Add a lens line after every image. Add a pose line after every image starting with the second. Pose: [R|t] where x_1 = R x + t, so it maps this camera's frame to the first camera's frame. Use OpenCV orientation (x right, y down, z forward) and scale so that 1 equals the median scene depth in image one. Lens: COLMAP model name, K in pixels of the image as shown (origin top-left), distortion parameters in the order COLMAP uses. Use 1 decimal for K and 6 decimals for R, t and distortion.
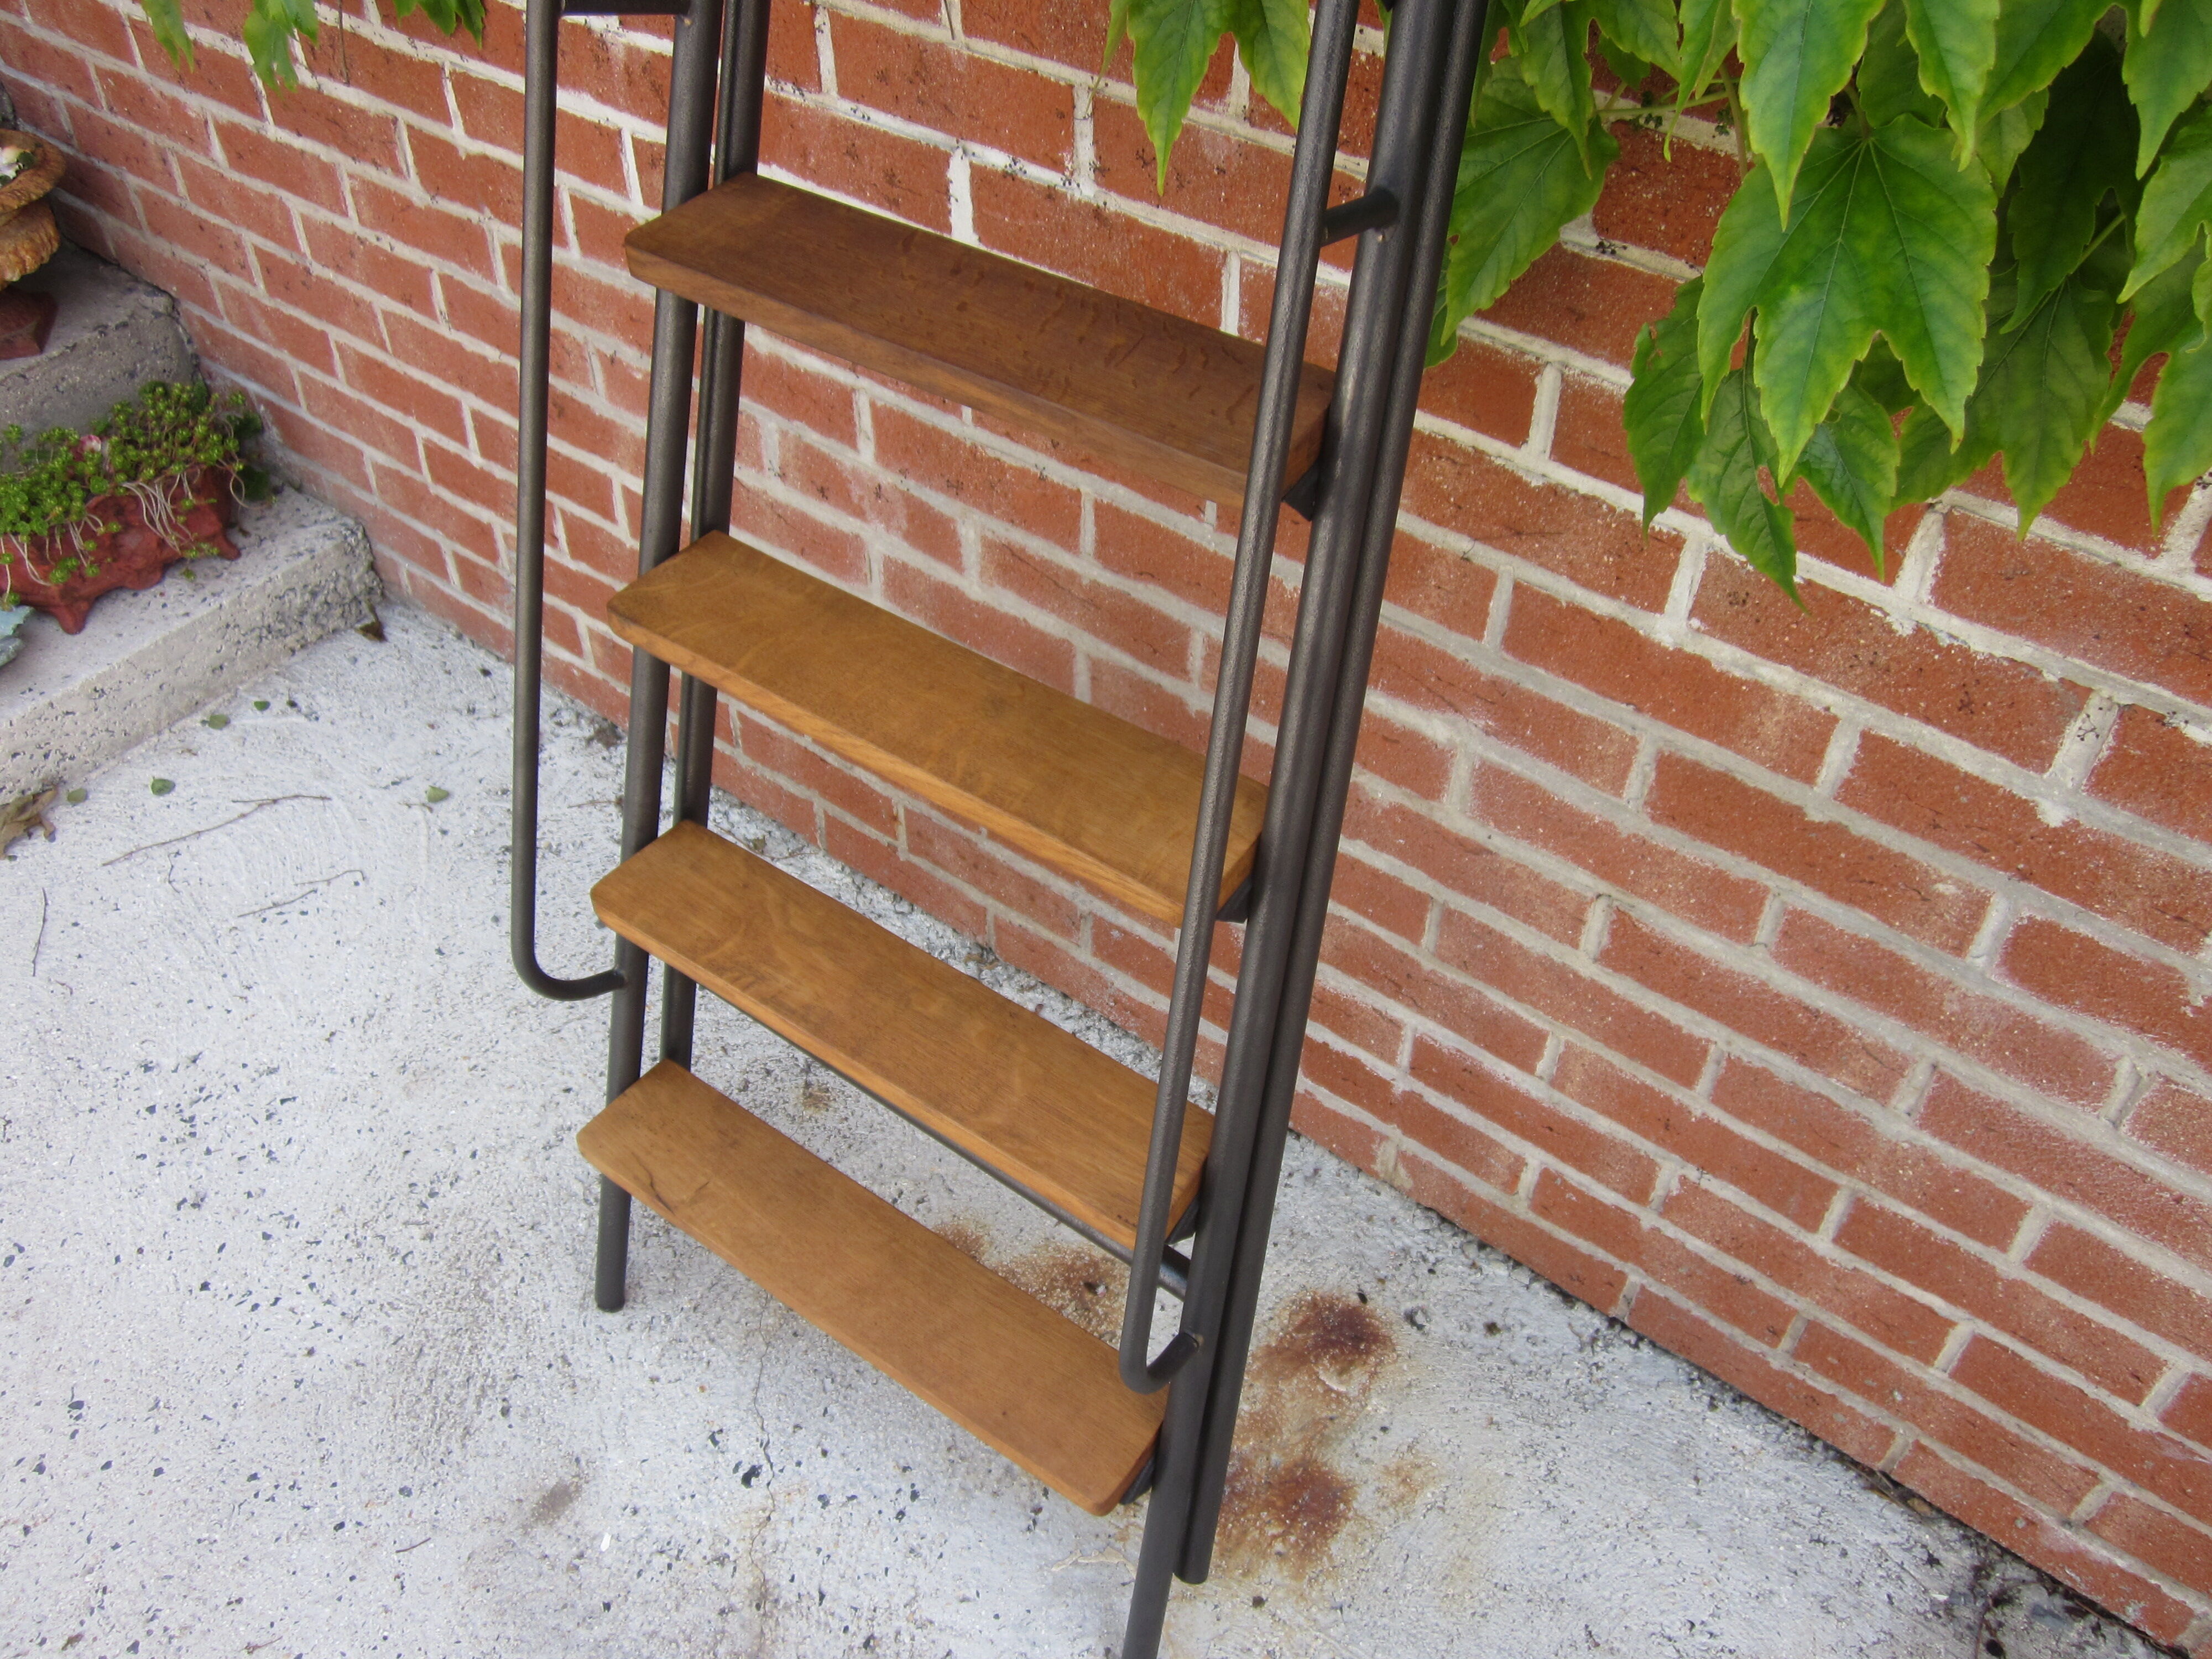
lens RADIAL K [[1836.6, 0, 1110.2], [0, 1836.6, 833.1], [0, 0, 1]] dist [-0.044789, 0.017919]
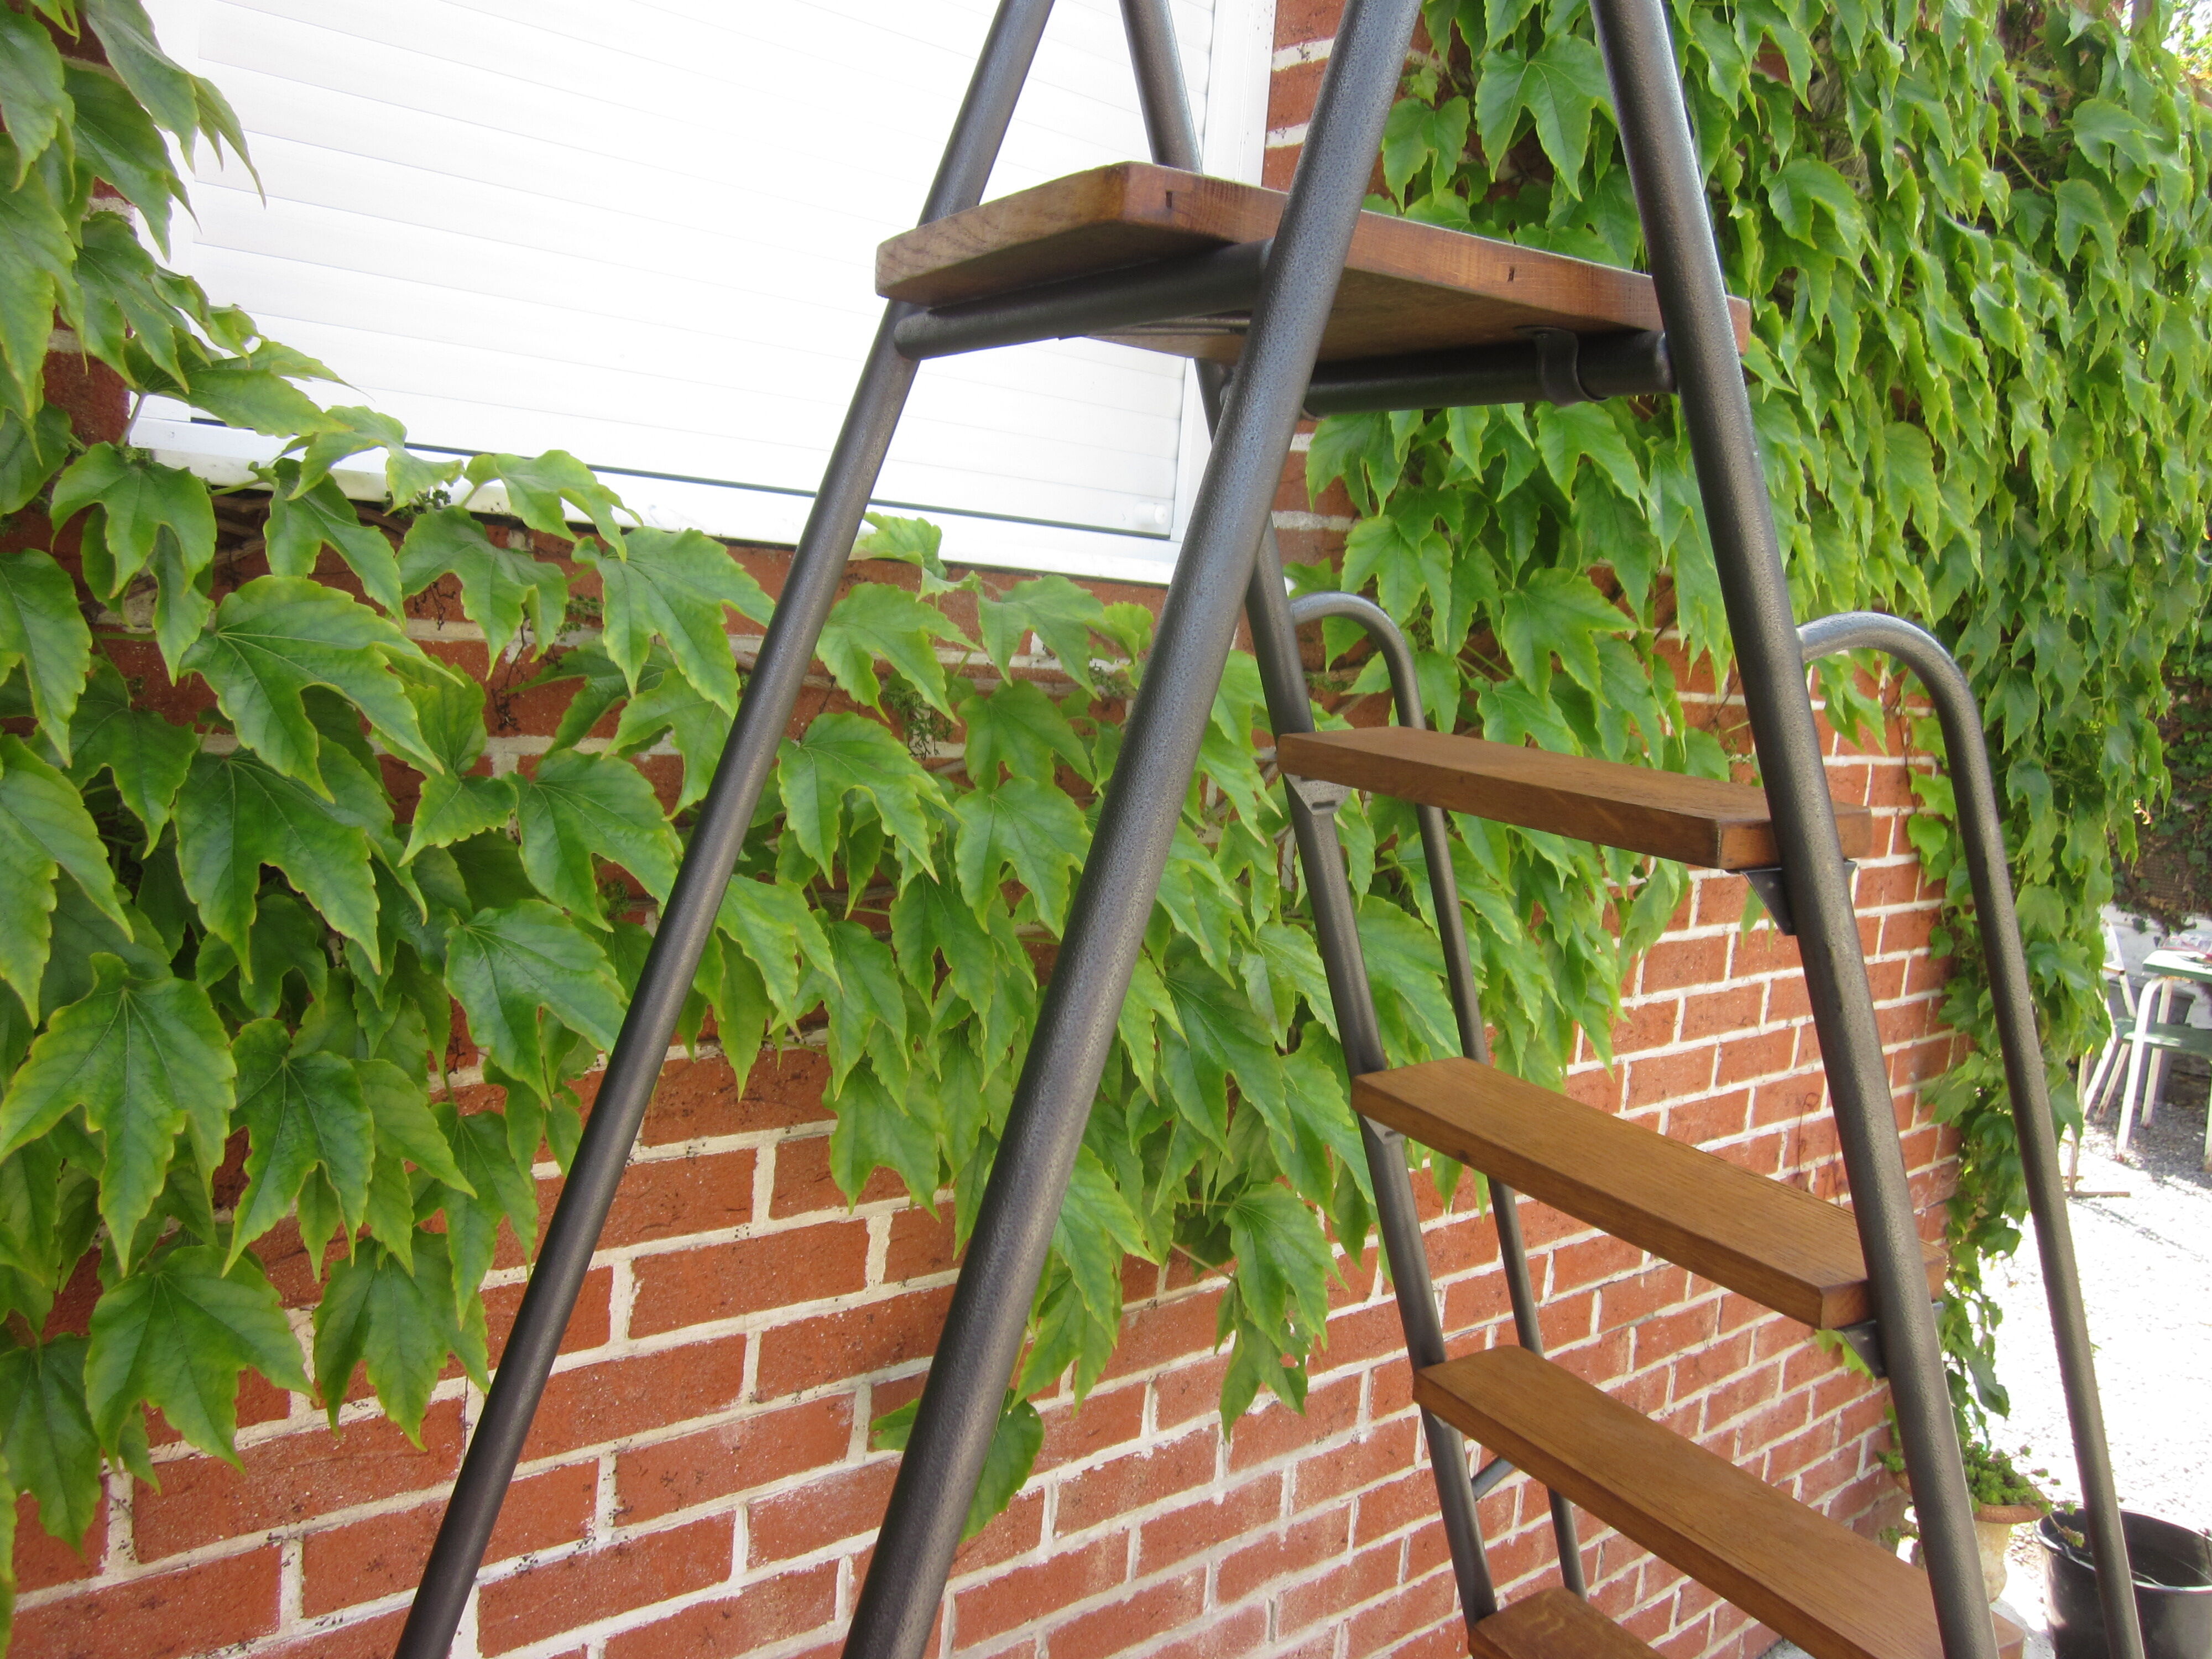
lens RADIAL K [[1836.6, 0, 1110.3], [0, 1836.6, 834.7], [0, 0, 1]] dist [-0.044789, 0.017919]
pose [[0.160391, -0.112969, 0.980568, -0.758474], [0.622963, 0.782163, -0.011786, -0.358570], [-0.765632, 0.612747, 0.195827, 0.196902]]
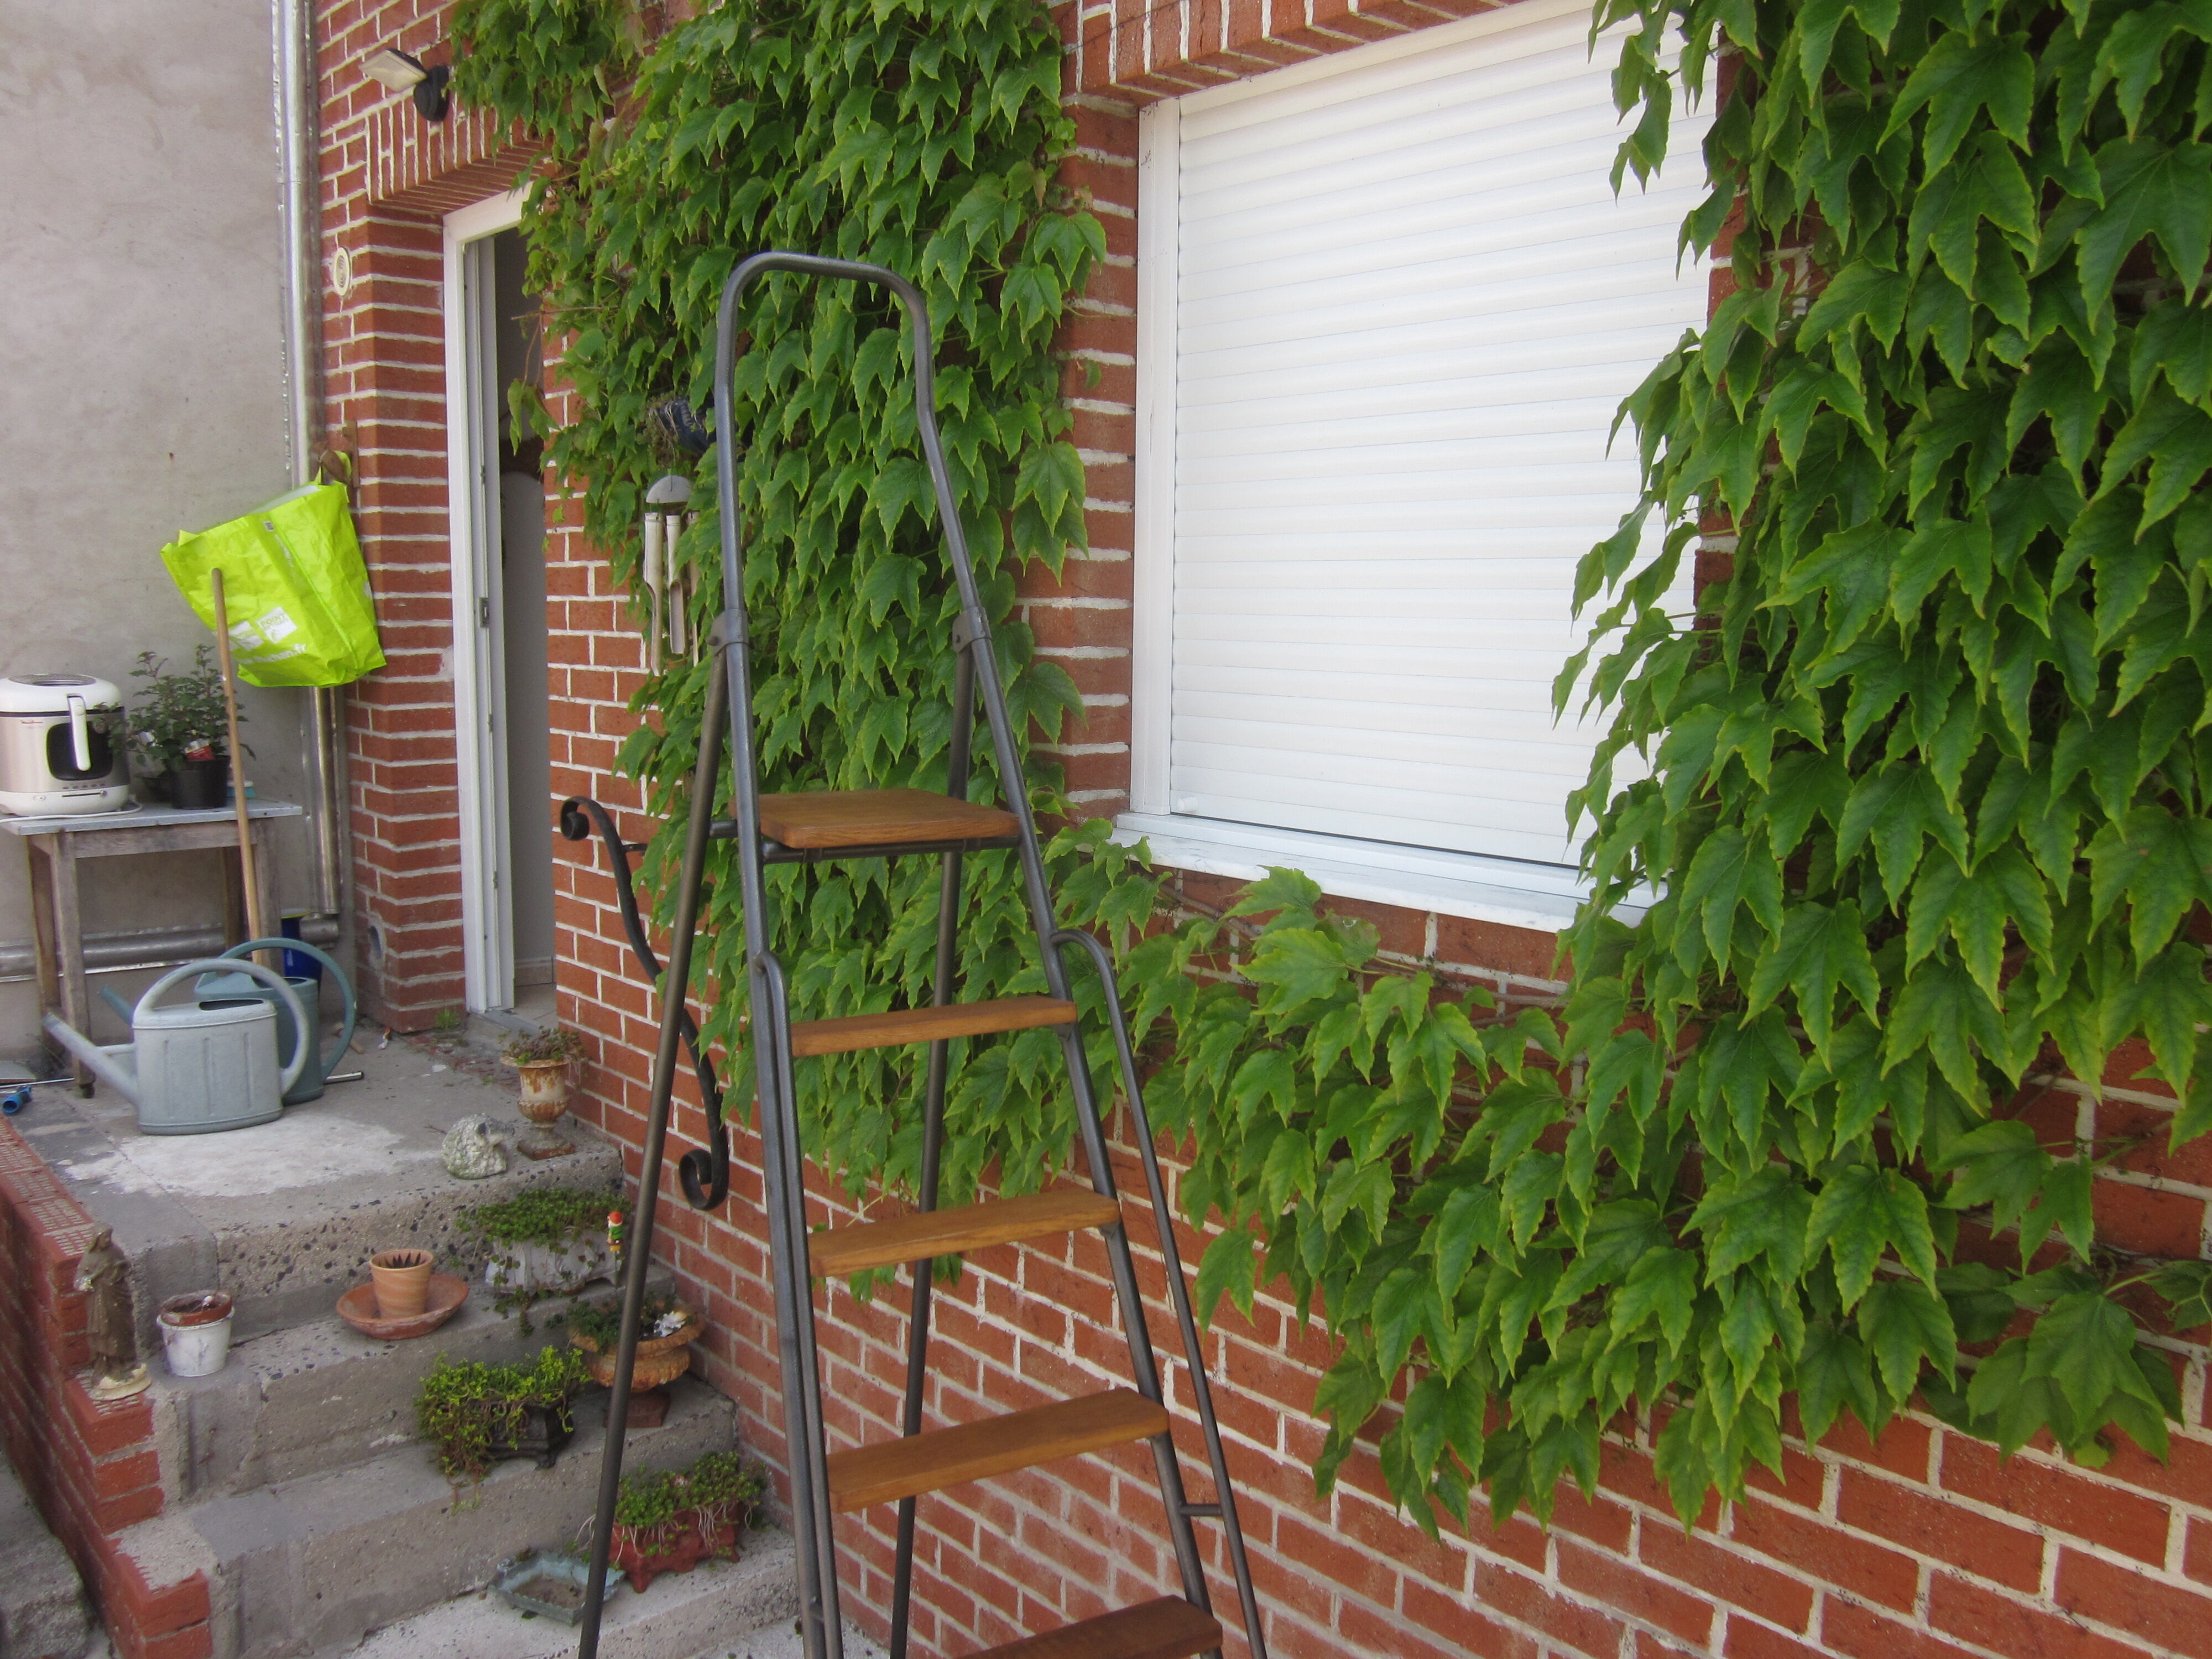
lens RADIAL K [[1836.6, 0, 1108.6], [0, 1836.6, 833.2], [0, 0, 1]] dist [-0.044789, 0.017919]
pose [[0.982697, 0.025749, -0.183420, 0.177101], [-0.130281, 0.799997, -0.585689, 0.318021], [0.131654, 0.599452, 0.789509, -0.854323]]
